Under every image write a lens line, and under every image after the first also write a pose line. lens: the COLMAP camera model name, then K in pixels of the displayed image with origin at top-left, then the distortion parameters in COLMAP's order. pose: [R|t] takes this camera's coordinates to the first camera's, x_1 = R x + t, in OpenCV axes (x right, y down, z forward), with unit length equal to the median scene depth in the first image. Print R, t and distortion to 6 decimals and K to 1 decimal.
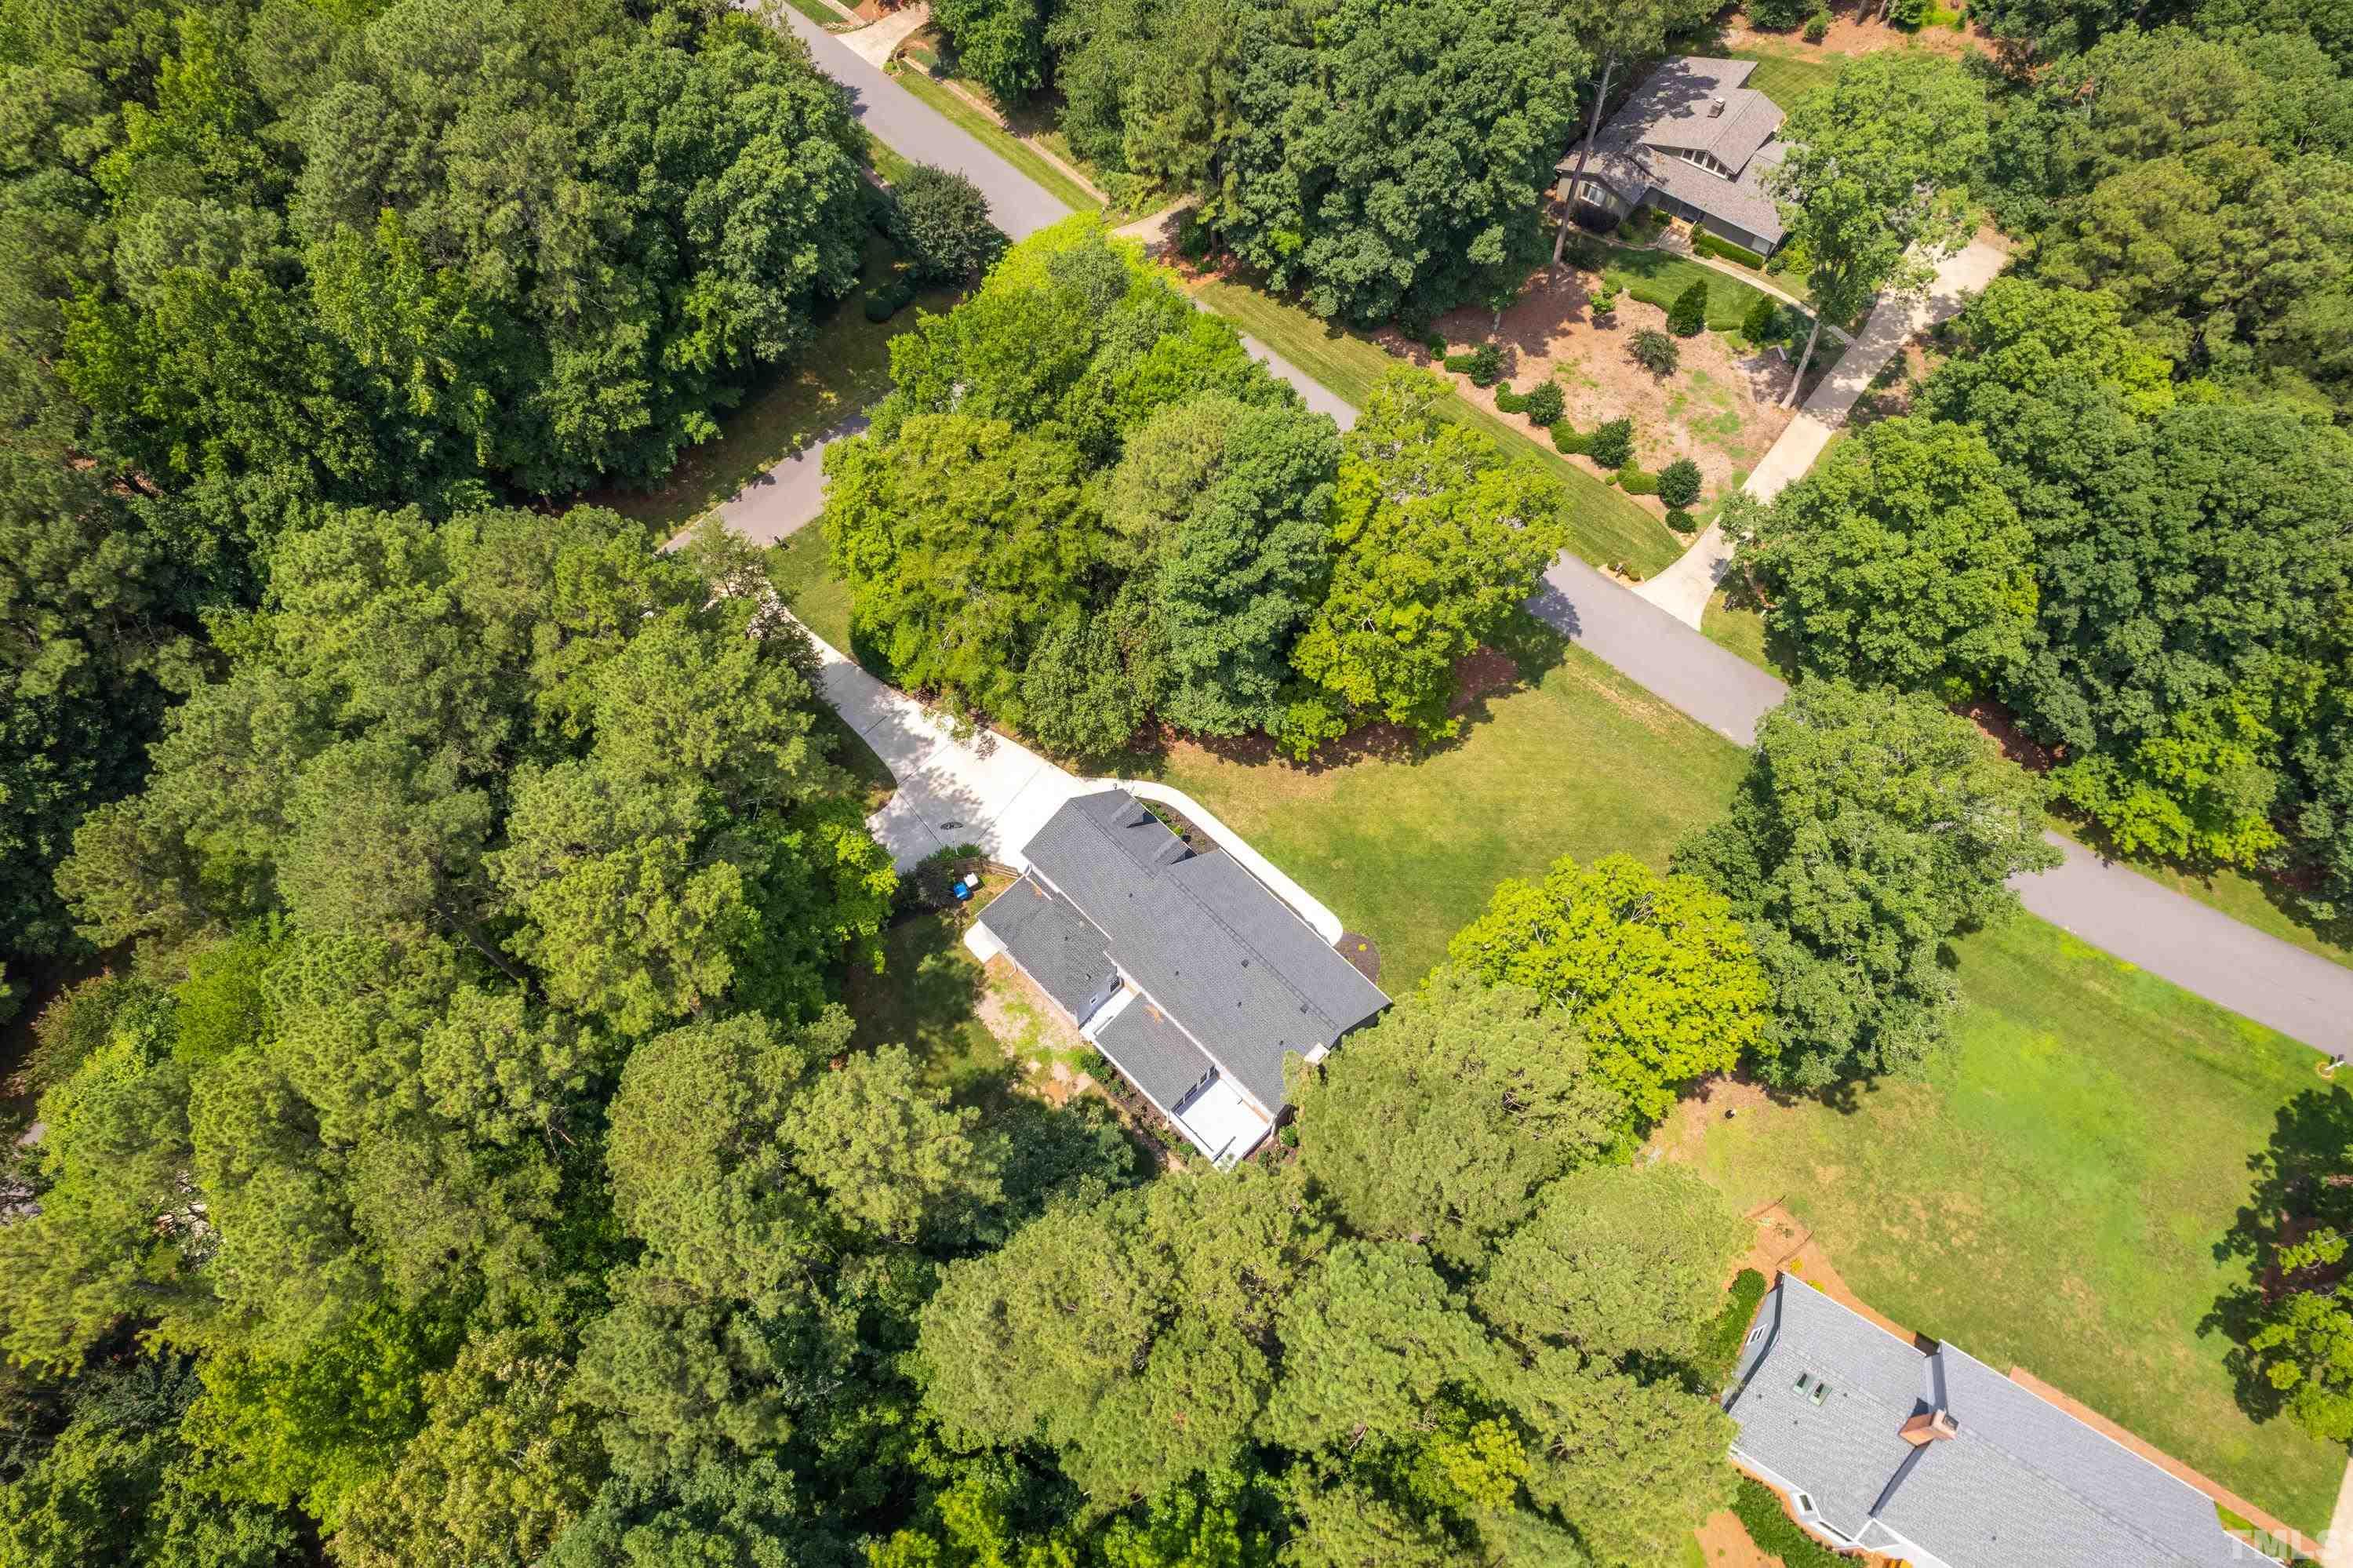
lens RADIAL K [[1514.3, 0, 1172.9], [0, 1514.3, 785.4], [0, 0, 1]] dist [-0.074640, 0.069059]
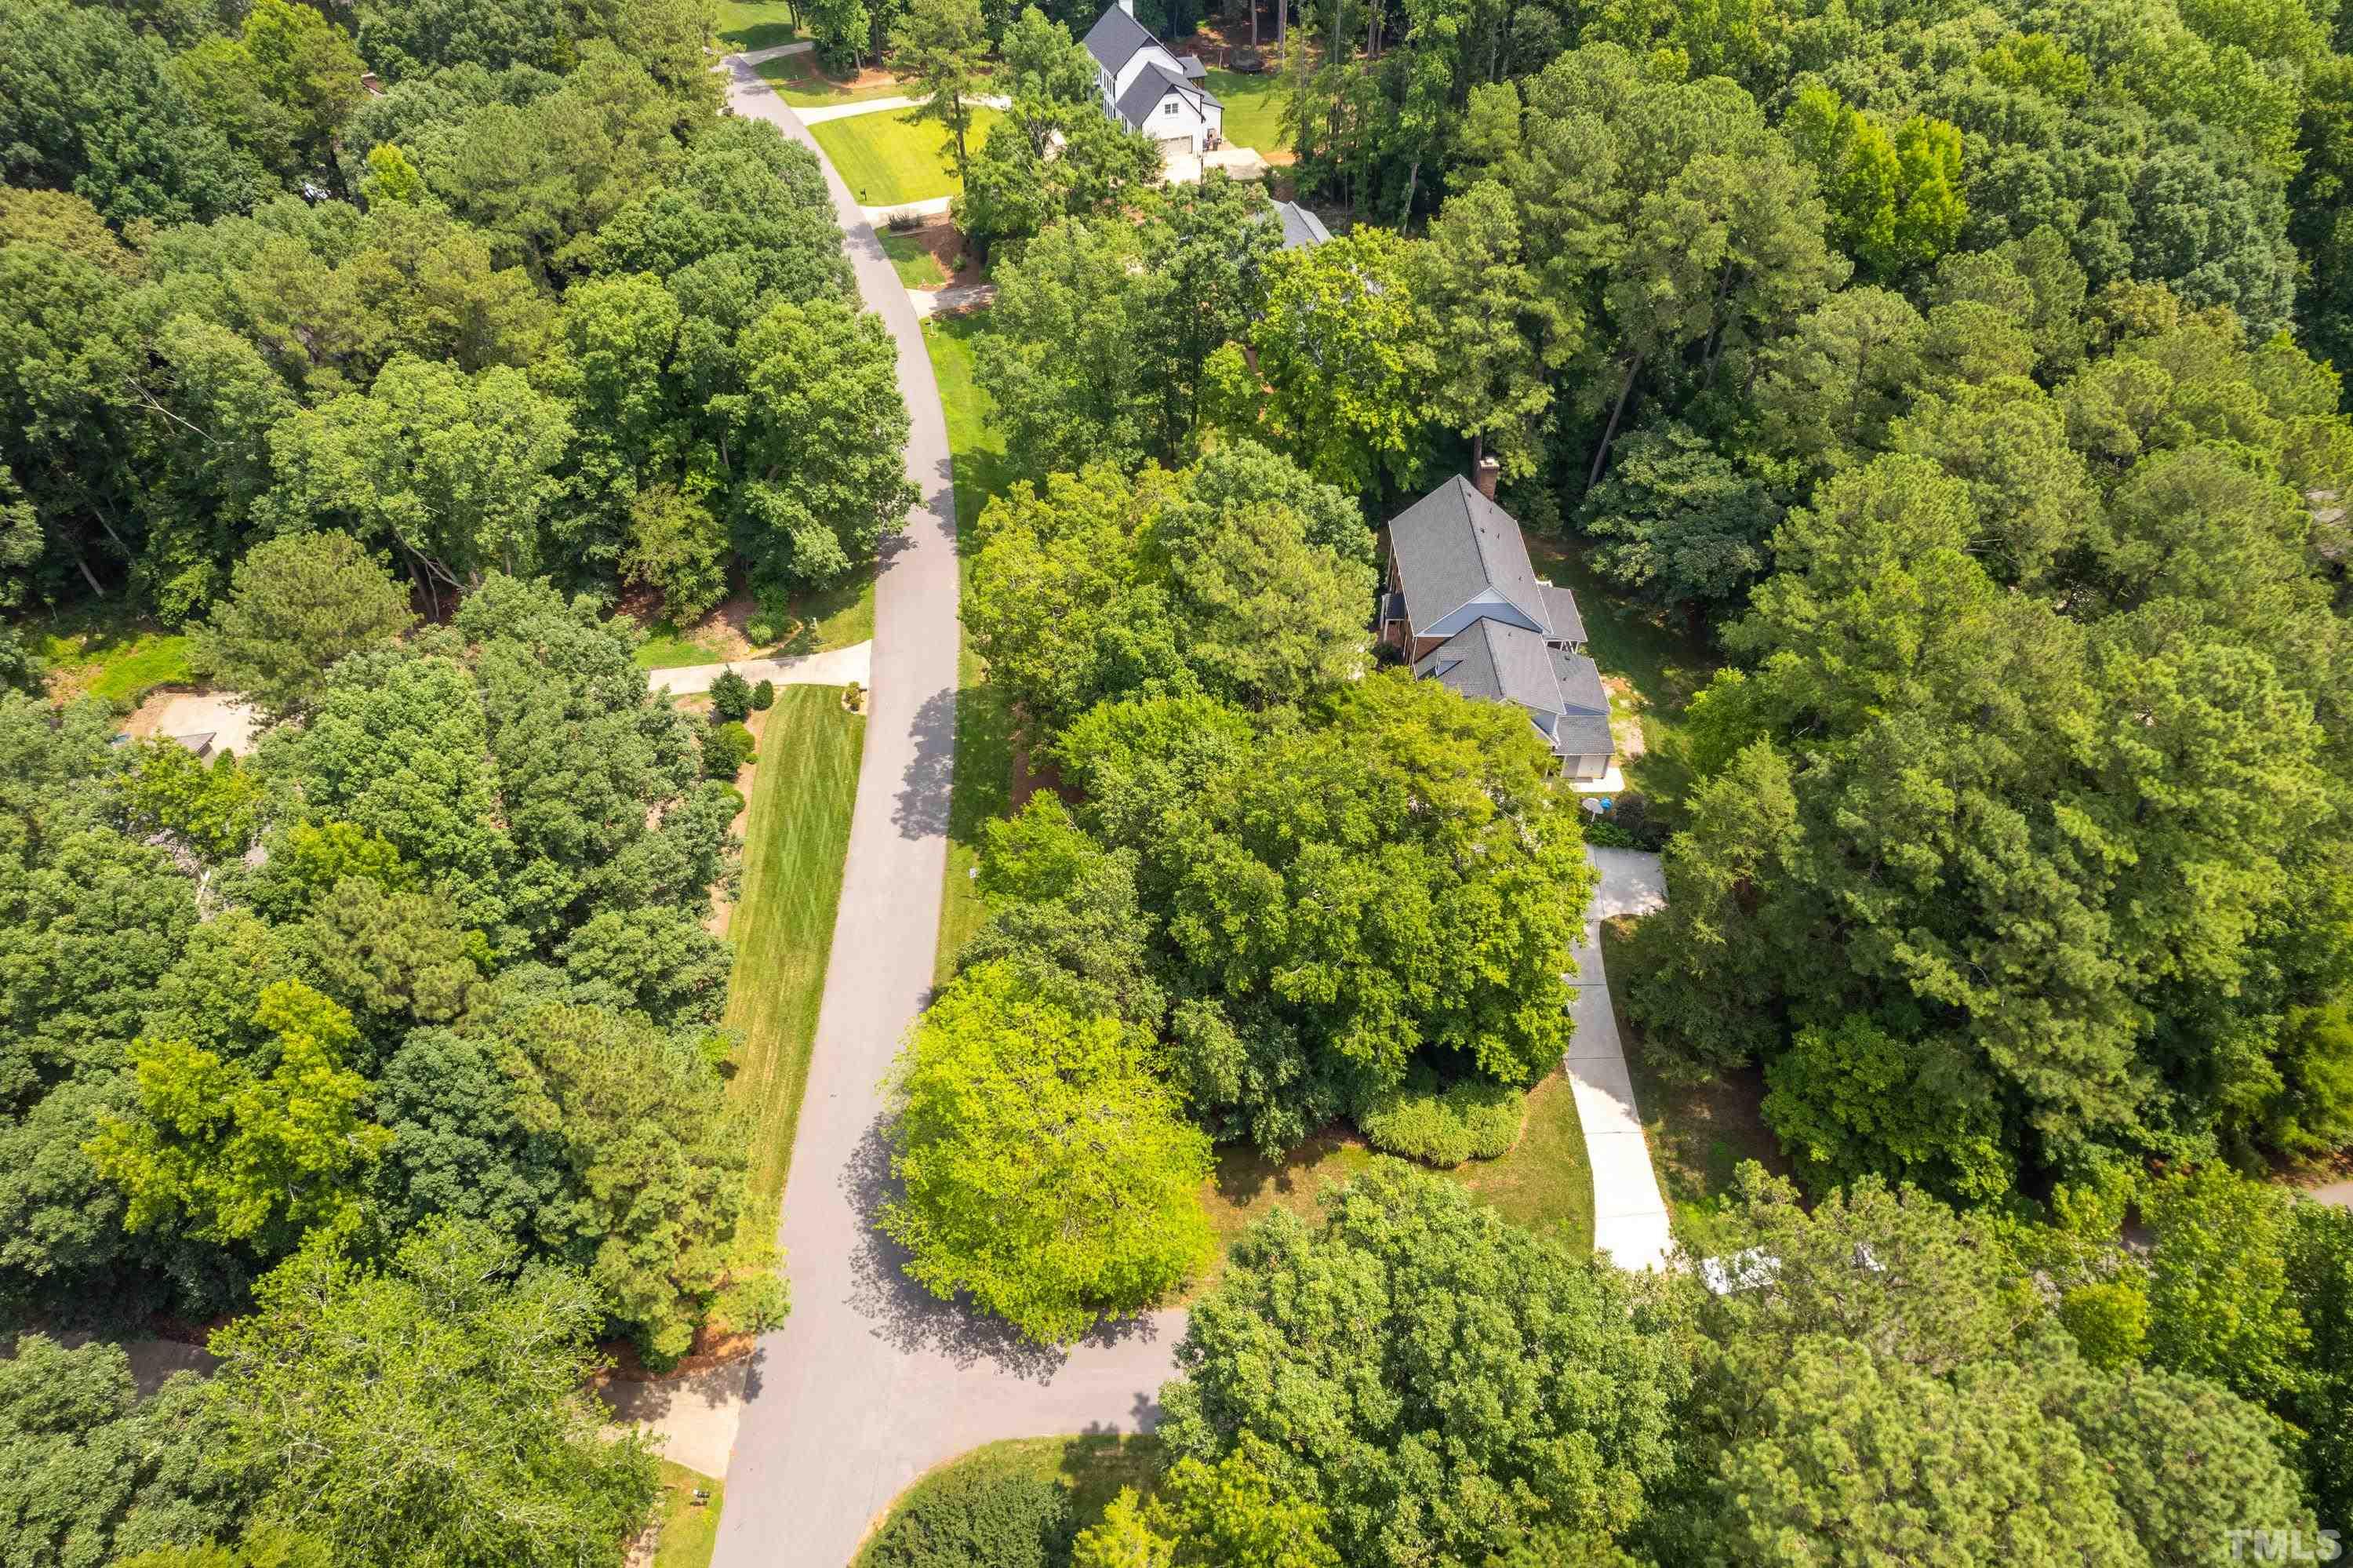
lens RADIAL K [[1514.3, 0, 1169.4], [0, 1514.3, 790.1], [0, 0, 1]] dist [-0.074640, 0.069059]
pose [[-0.729253, -0.478186, 0.489416, -0.407783], [0.600379, -0.104067, 0.792915, -0.898216], [-0.328229, 0.872071, 0.362984, 0.685892]]
